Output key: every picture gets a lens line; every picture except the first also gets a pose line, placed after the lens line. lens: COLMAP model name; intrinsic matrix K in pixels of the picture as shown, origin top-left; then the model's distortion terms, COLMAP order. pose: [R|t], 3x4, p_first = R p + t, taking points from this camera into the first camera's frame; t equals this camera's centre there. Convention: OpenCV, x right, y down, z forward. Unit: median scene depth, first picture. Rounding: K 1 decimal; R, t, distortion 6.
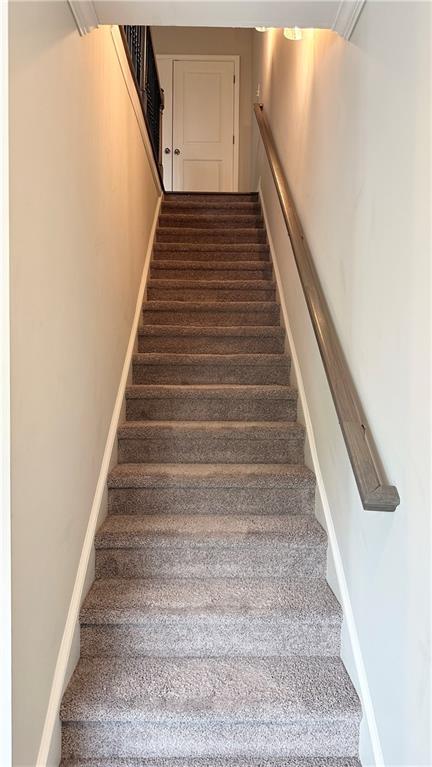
lens RADIAL K [[558.5, 0, 220.7], [0, 558.5, 390.3], [0, 0, 1]] dist [0.053005, -0.031114]
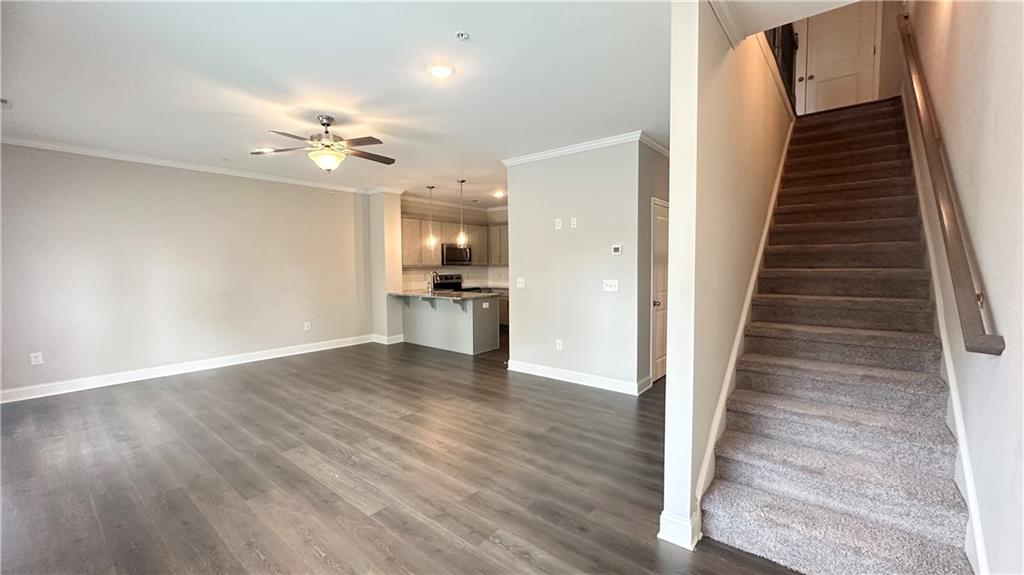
lens RADIAL K [[408.3, 0, 511.1], [0, 408.3, 287.5], [0, 0, 1]] dist [-0.003830, 0.000890]
pose [[0.761351, 0.022915, -0.647935, 0.029738], [-0.011205, 0.999691, 0.022189, 0.028700], [0.648243, -0.009634, 0.761373, -0.246361]]
